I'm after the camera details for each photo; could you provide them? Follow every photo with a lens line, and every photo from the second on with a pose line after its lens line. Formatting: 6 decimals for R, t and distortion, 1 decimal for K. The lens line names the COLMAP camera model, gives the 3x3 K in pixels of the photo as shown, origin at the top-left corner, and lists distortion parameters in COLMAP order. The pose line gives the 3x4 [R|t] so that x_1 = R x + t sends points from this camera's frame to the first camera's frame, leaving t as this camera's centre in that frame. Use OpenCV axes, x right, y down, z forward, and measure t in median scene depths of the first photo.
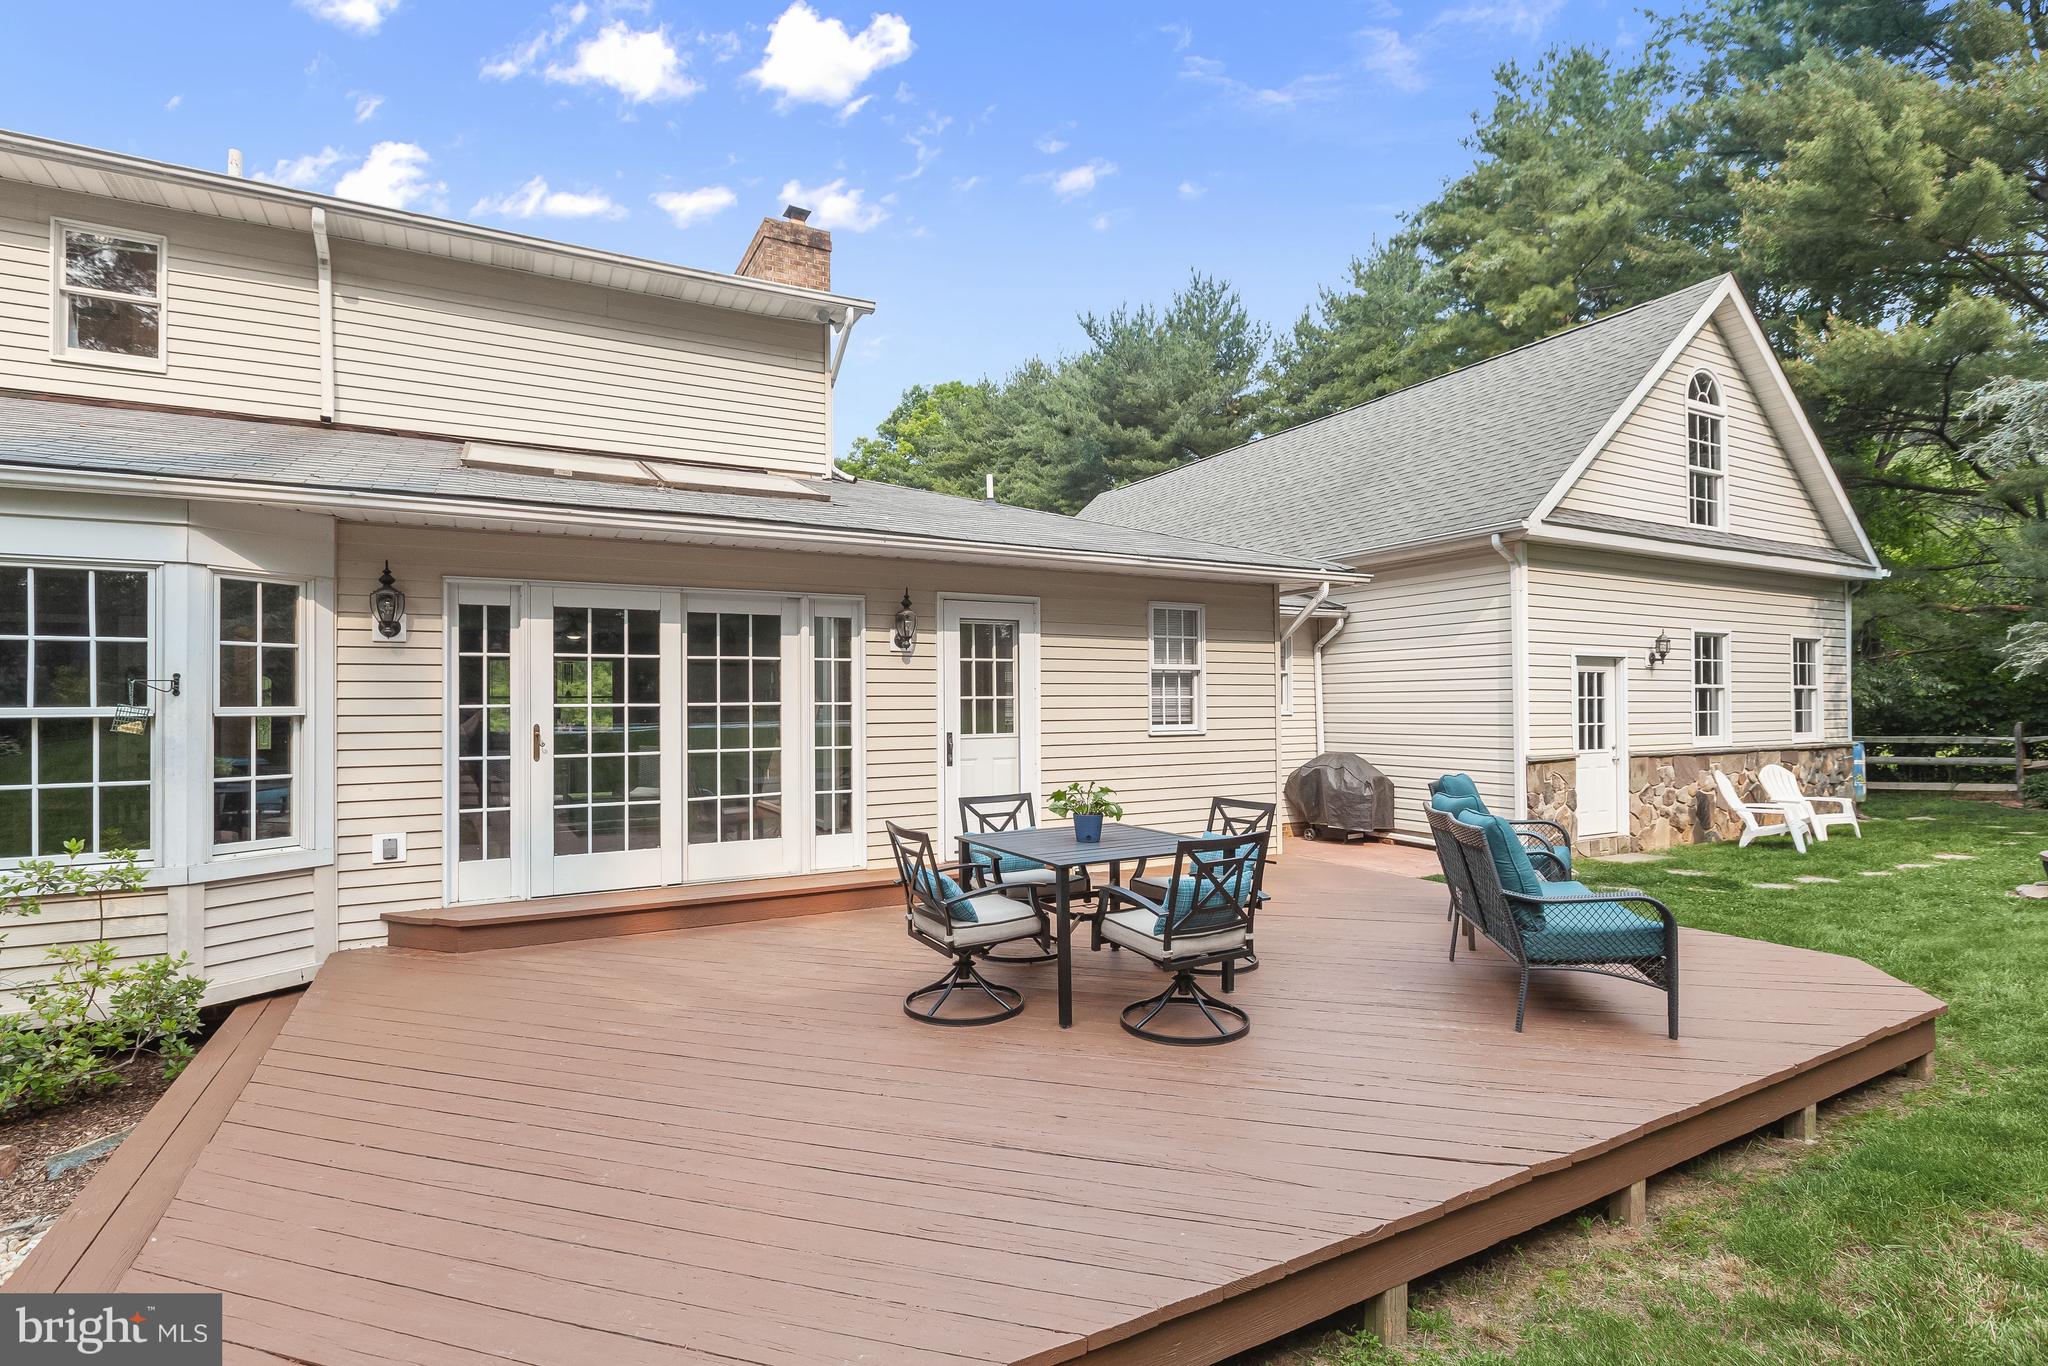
lens RADIAL K [[1002.3, 0, 1016.5], [0, 1002.3, 702.0], [0, 0, 1]] dist [-0.001337, -0.001076]
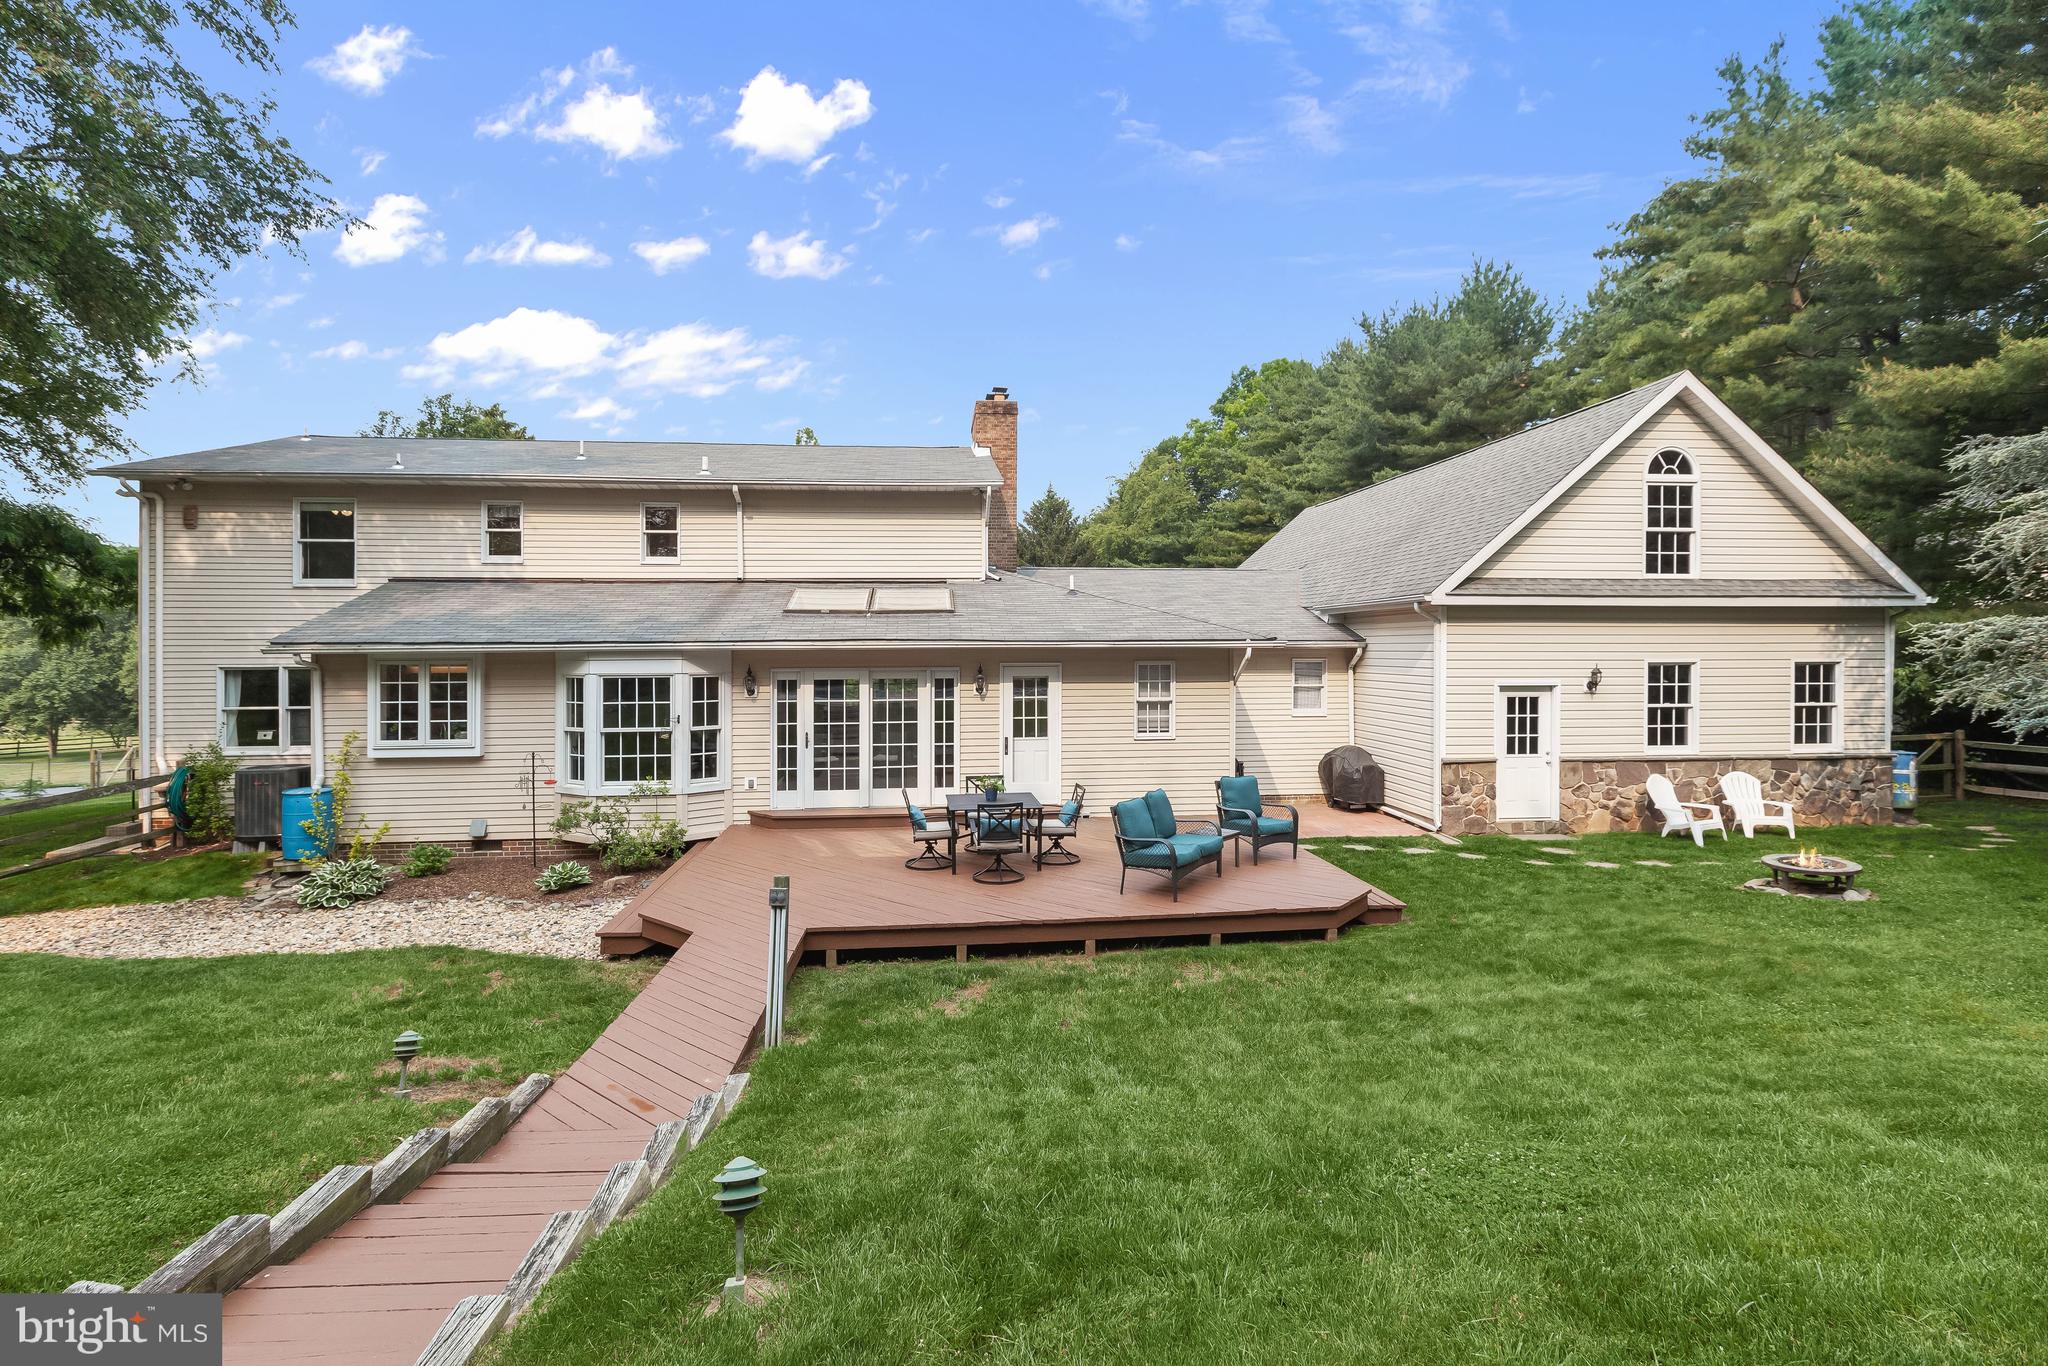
lens RADIAL K [[960.3, 0, 983.6], [0, 960.3, 653.0], [0, 0, 1]] dist [0.002367, -0.000111]
pose [[0.911888, 0.004438, -0.410415, 0.550315], [0.001042, 0.999913, 0.013127, -0.131233], [0.410438, -0.012398, 0.911804, -0.577462]]
